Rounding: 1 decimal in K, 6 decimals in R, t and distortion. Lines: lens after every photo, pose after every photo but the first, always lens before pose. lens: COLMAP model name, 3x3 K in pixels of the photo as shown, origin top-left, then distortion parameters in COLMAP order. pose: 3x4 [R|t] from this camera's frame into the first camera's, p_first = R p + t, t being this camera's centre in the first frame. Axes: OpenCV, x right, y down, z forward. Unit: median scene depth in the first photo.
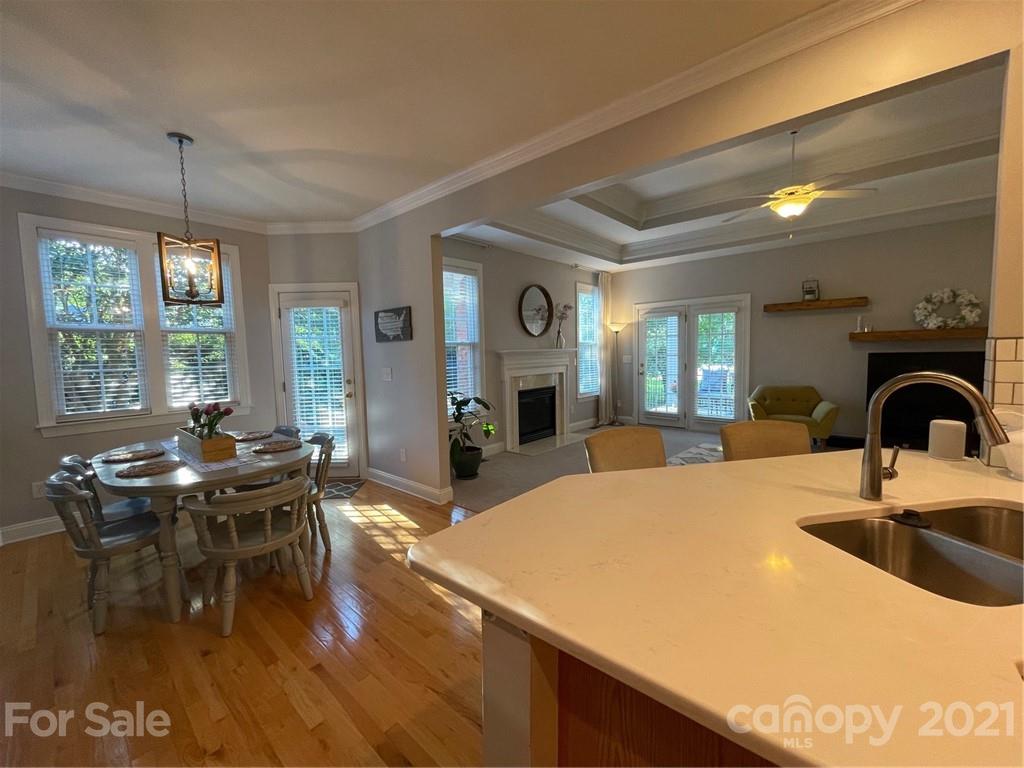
lens RADIAL K [[418.1, 0, 505.7], [0, 418.1, 385.2], [0, 0, 1]] dist [-0.002048, 0.000327]
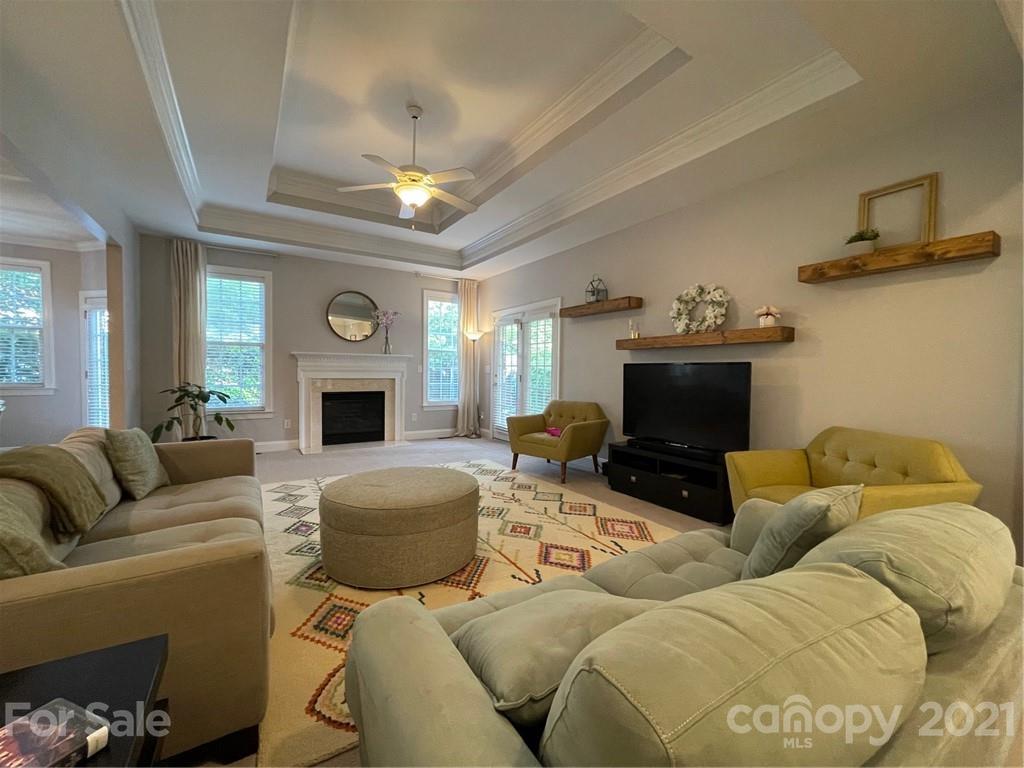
lens RADIAL K [[418.1, 0, 515.4], [0, 418.1, 382.3], [0, 0, 1]] dist [-0.002048, 0.000327]
pose [[0.963817, 0.041701, -0.263283, 0.775908], [-0.054988, 0.997548, -0.043298, 0.007065], [0.260832, 0.056209, 0.963746, 0.127052]]
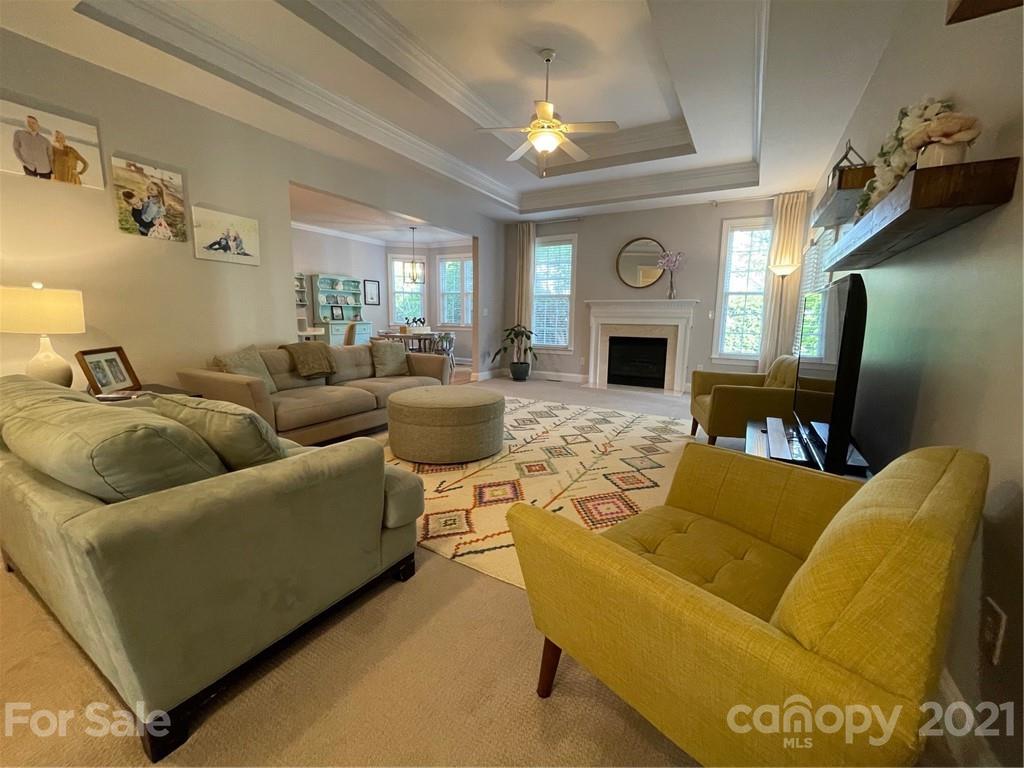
lens RADIAL K [[418.1, 0, 510.5], [0, 418.1, 383.9], [0, 0, 1]] dist [-0.002048, 0.000327]
pose [[0.206417, 0.178437, -0.962056, 1.133071], [-0.099170, 0.981983, 0.160855, -0.016842], [0.973425, 0.062204, 0.220394, 0.492637]]
